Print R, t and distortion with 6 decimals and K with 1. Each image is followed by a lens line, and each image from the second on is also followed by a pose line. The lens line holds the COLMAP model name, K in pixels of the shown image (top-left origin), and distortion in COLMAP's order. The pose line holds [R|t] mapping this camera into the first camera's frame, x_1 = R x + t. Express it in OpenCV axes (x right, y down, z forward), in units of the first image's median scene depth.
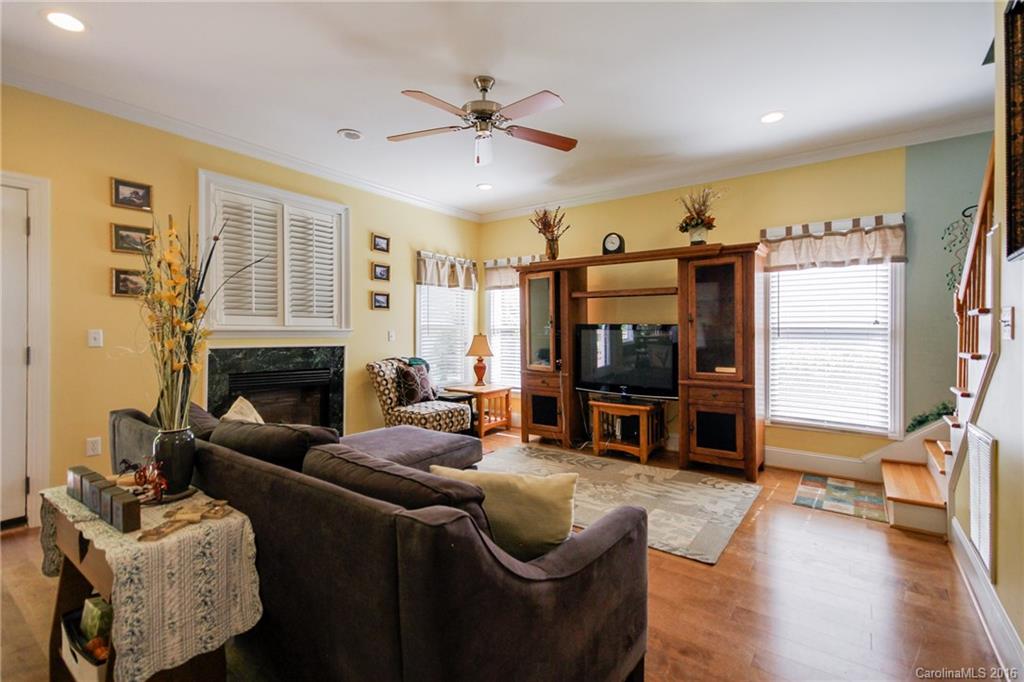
lens RADIAL K [[465.1, 0, 512.0], [0, 465.1, 341.0], [0, 0, 1]] dist [0.001871, 0.000412]
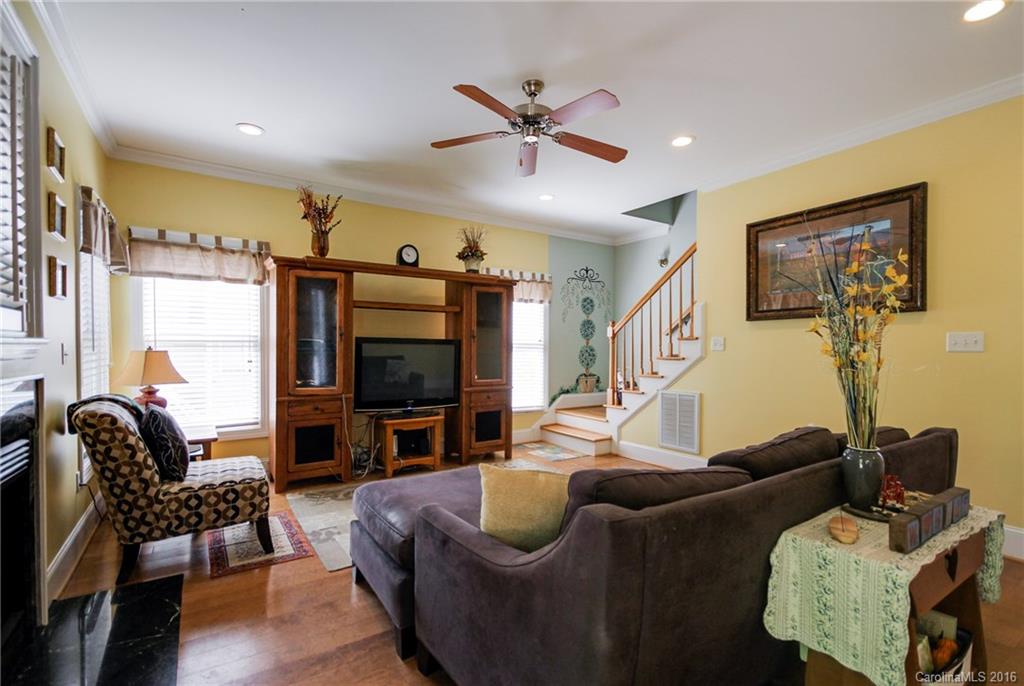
lens RADIAL K [[471.8, 0, 513.3], [0, 471.8, 358.9], [0, 0, 1]] dist [-0.000234, -0.000022]
pose [[0.333485, -0.023499, 0.942462, -0.688551], [0.014025, 0.999702, 0.019963, -0.009808], [-0.942651, 0.006561, 0.333716, 0.490632]]
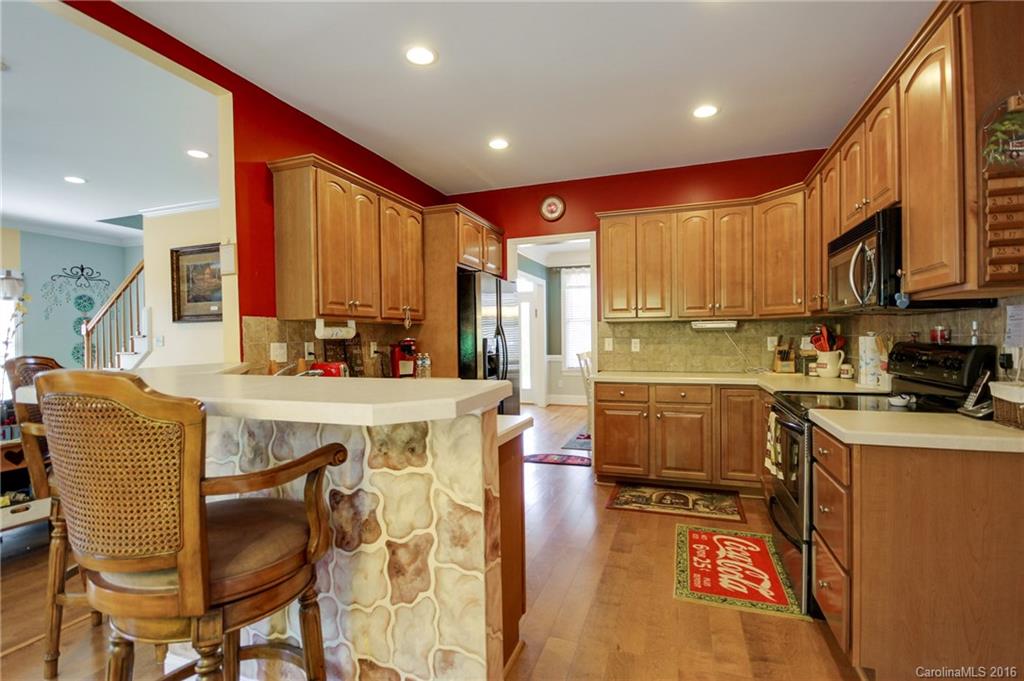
lens RADIAL K [[482.6, 0, 512.0], [0, 482.6, 340.5], [0, 0, 1]] dist [0.000468, 0.000081]
pose [[-0.299297, -0.005366, 0.954145, -1.101813], [0.031908, 0.999369, 0.015630, -0.005844], [-0.953626, 0.035123, -0.298937, -0.096331]]
